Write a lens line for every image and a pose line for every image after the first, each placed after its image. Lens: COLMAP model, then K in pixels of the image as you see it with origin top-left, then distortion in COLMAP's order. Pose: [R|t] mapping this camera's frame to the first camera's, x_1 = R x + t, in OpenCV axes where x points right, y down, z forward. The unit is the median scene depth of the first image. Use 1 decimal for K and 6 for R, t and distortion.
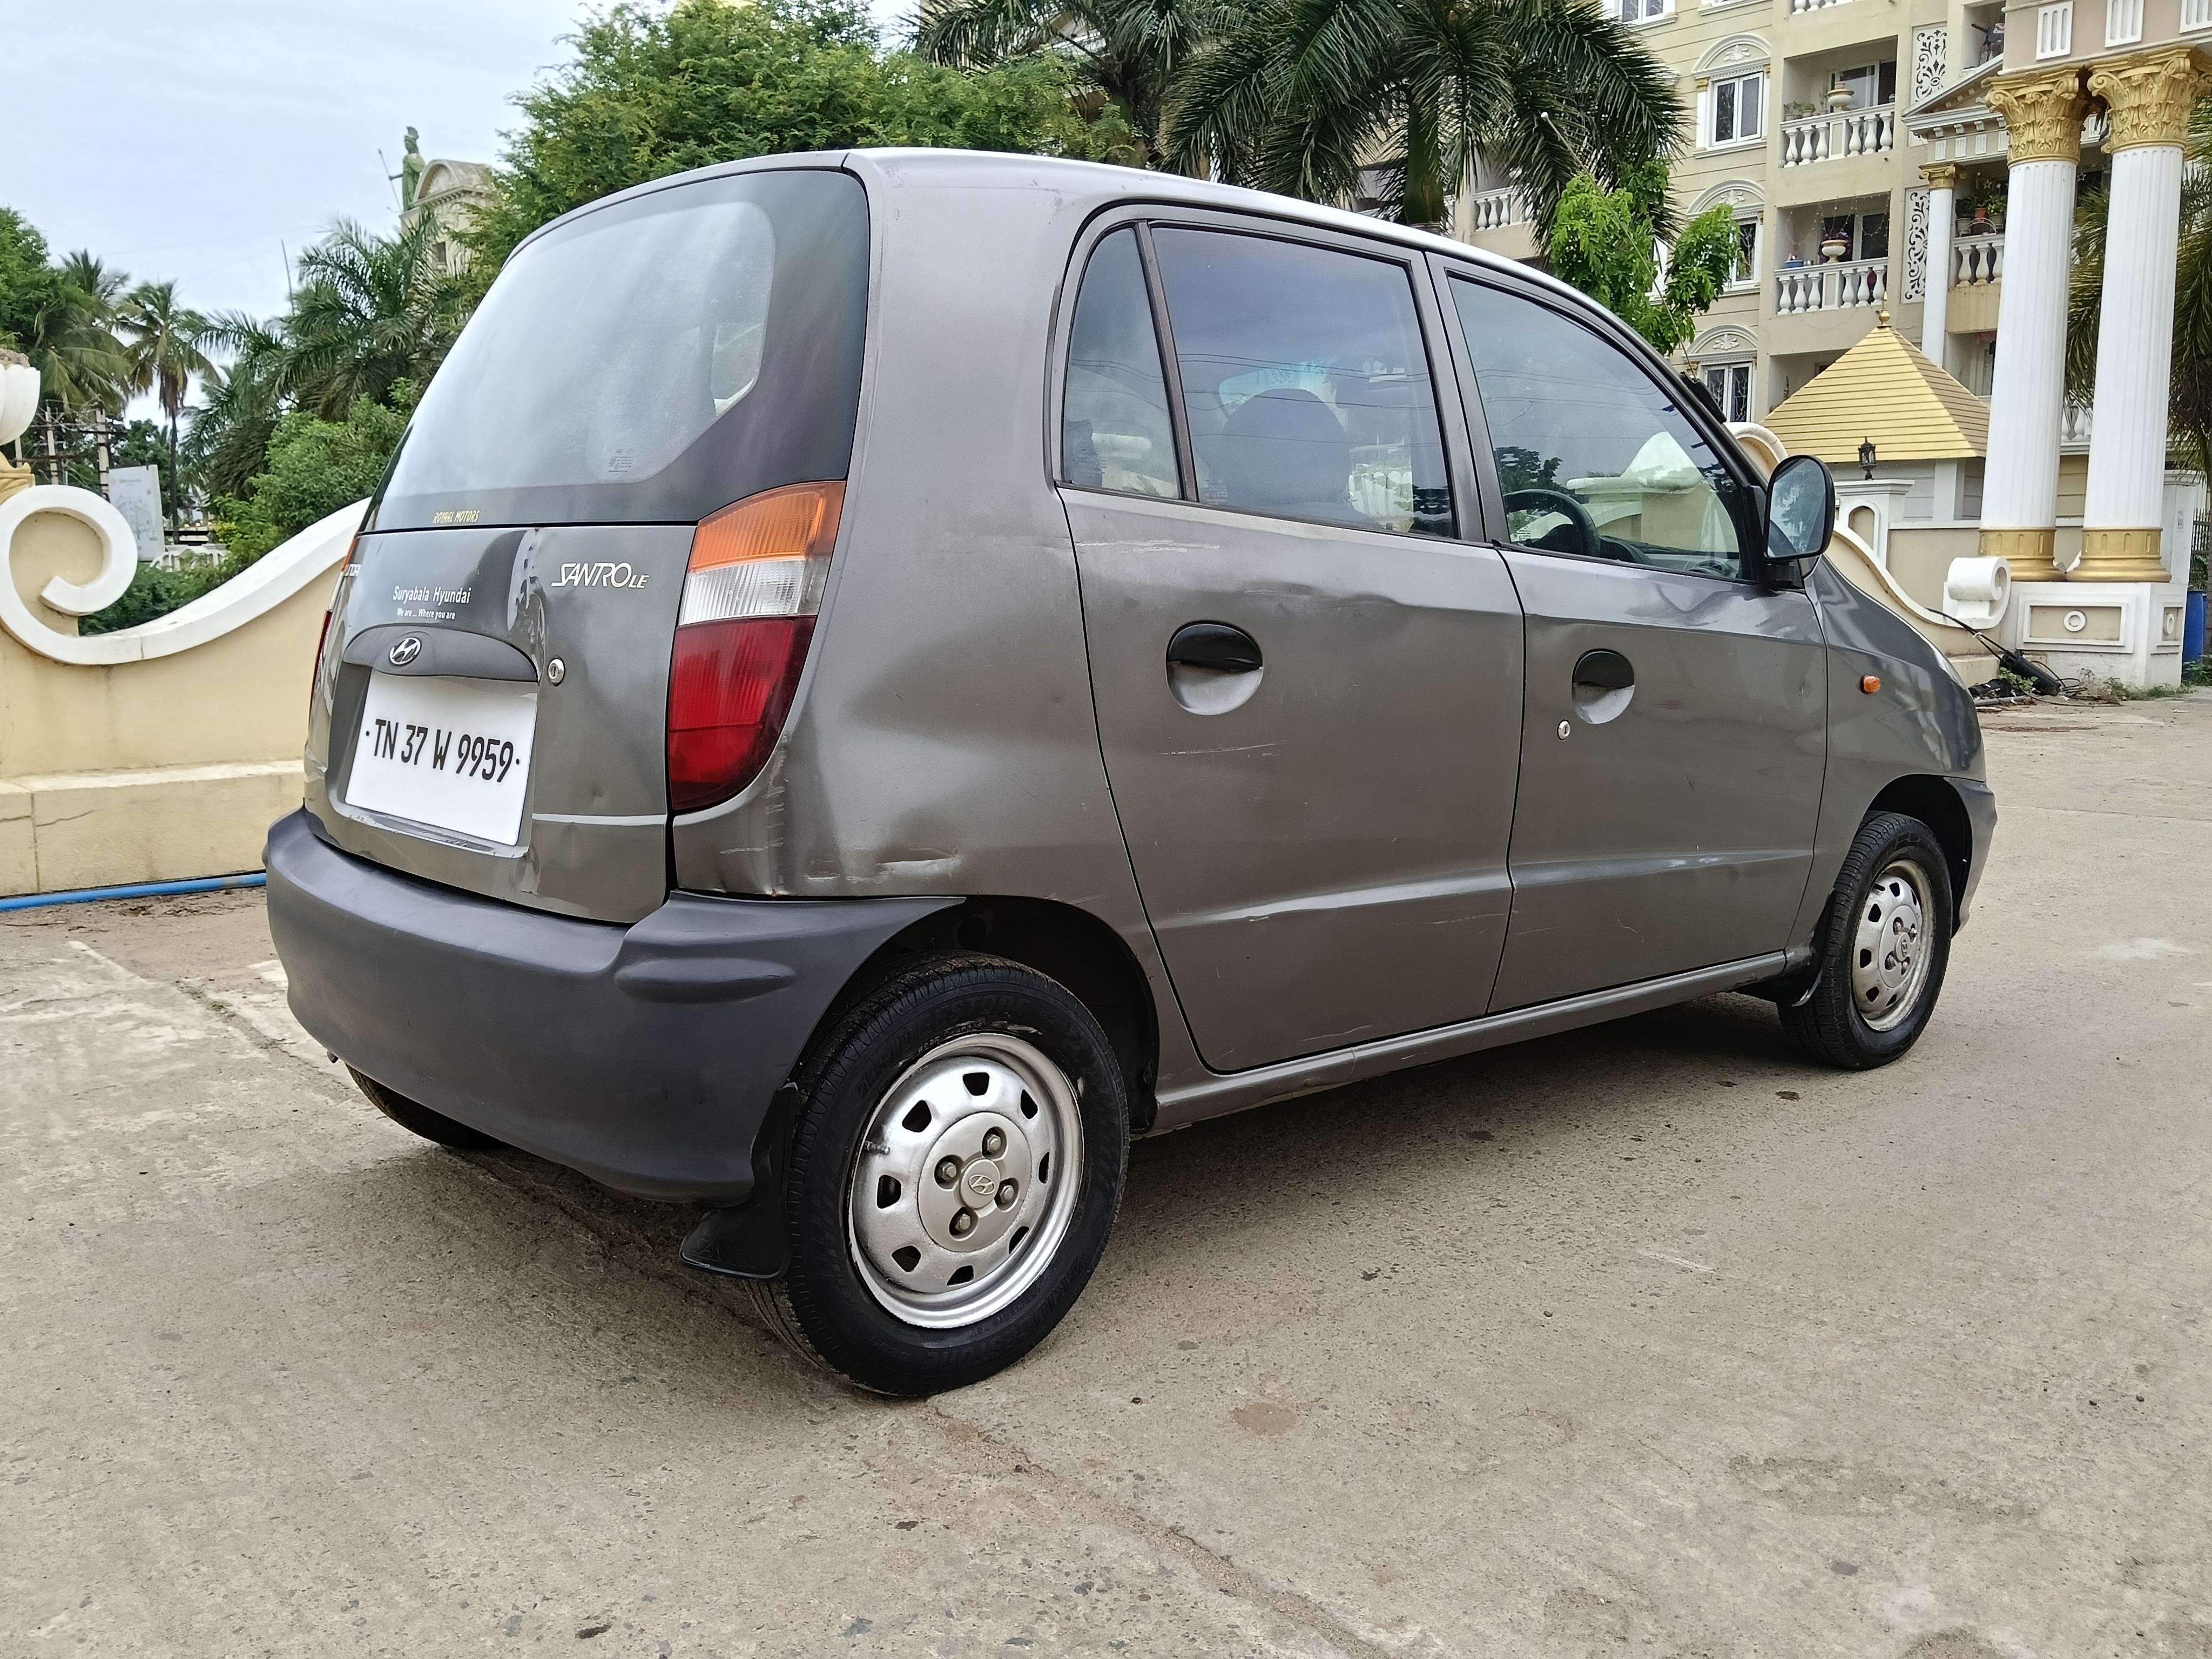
lens RADIAL K [[1863.7, 0, 1095.9], [0, 1863.7, 828.1], [0, 0, 1]] dist [0.051351, -0.147448]
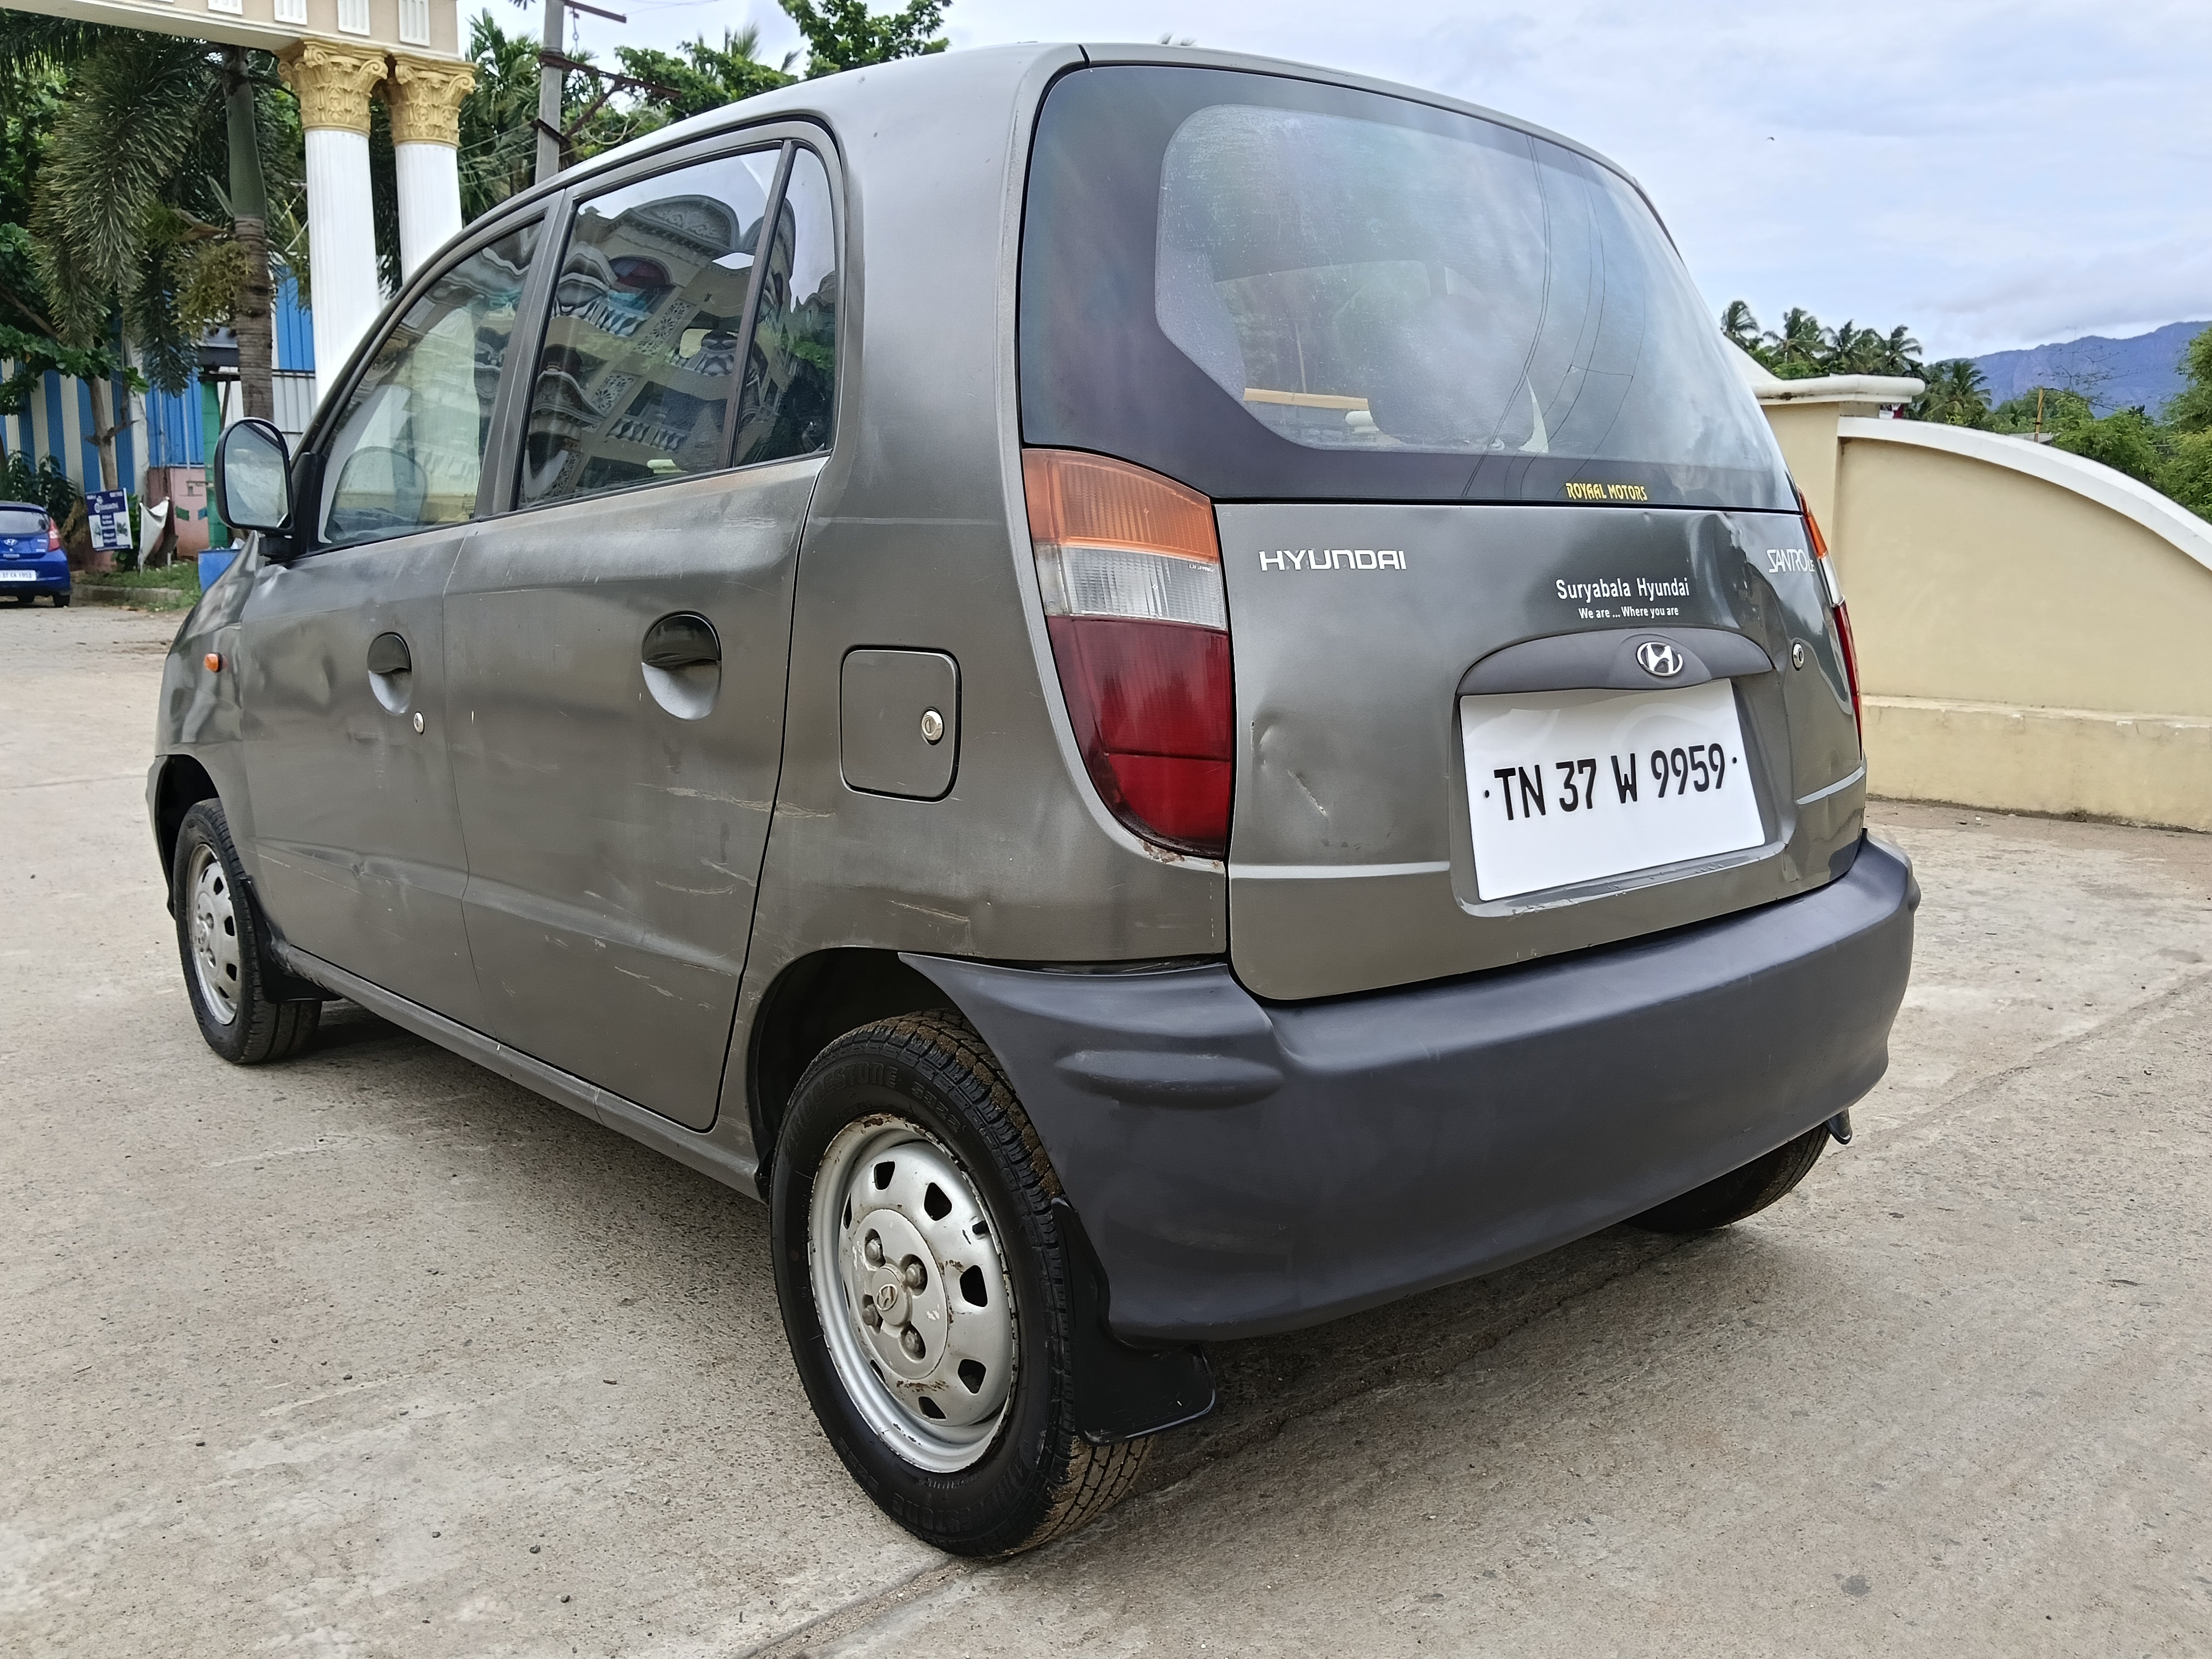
lens RADIAL K [[1847.9, 0, 1151.9], [0, 1847.9, 813.0], [0, 0, 1]] dist [0.010823, -0.071535]
pose [[-0.027601, -0.147879, 0.988620, -1.027417], [0.129747, 0.980101, 0.150227, -0.157198], [-0.991163, 0.132417, -0.007865, 1.090944]]
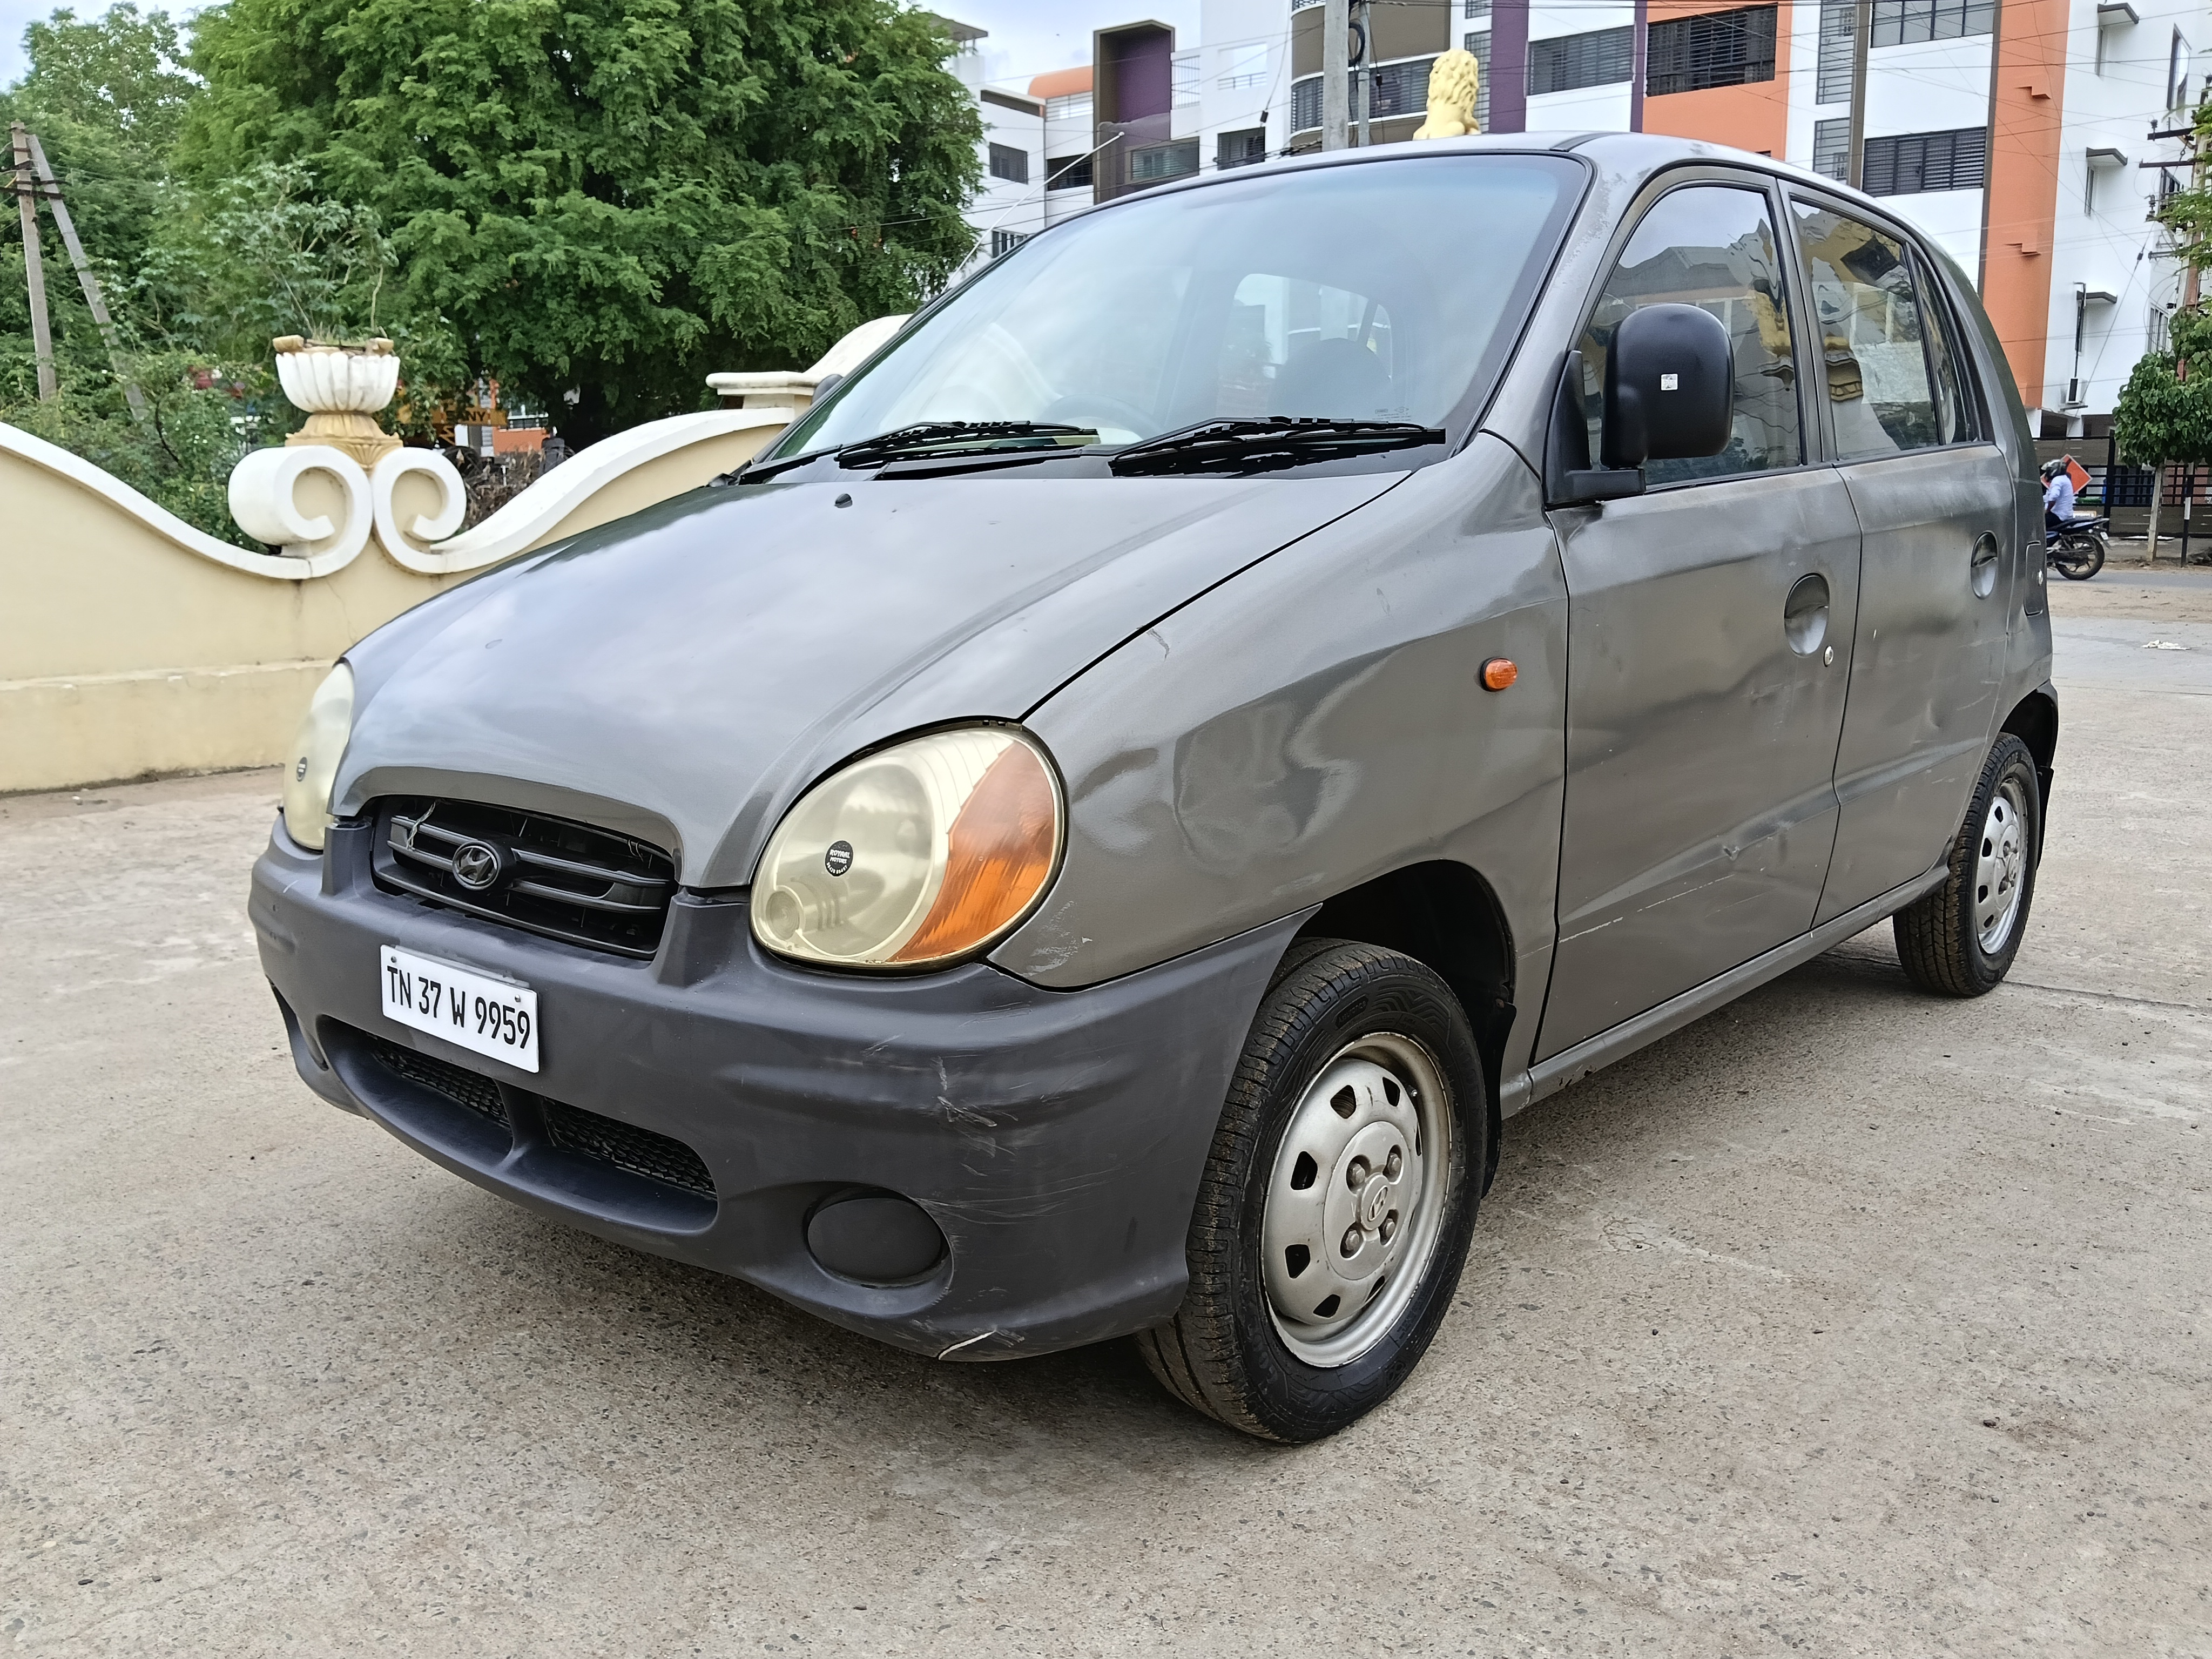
lens RADIAL K [[1855.4, 0, 1110.6], [0, 1855.4, 797.9], [0, 0, 1]] dist [-0.030114, -0.020766]
pose [[-0.988539, 0.022992, -0.149204, 0.445793], [-0.019875, 0.959912, 0.279597, -0.302768], [0.149651, 0.279358, -0.948453, 2.347222]]
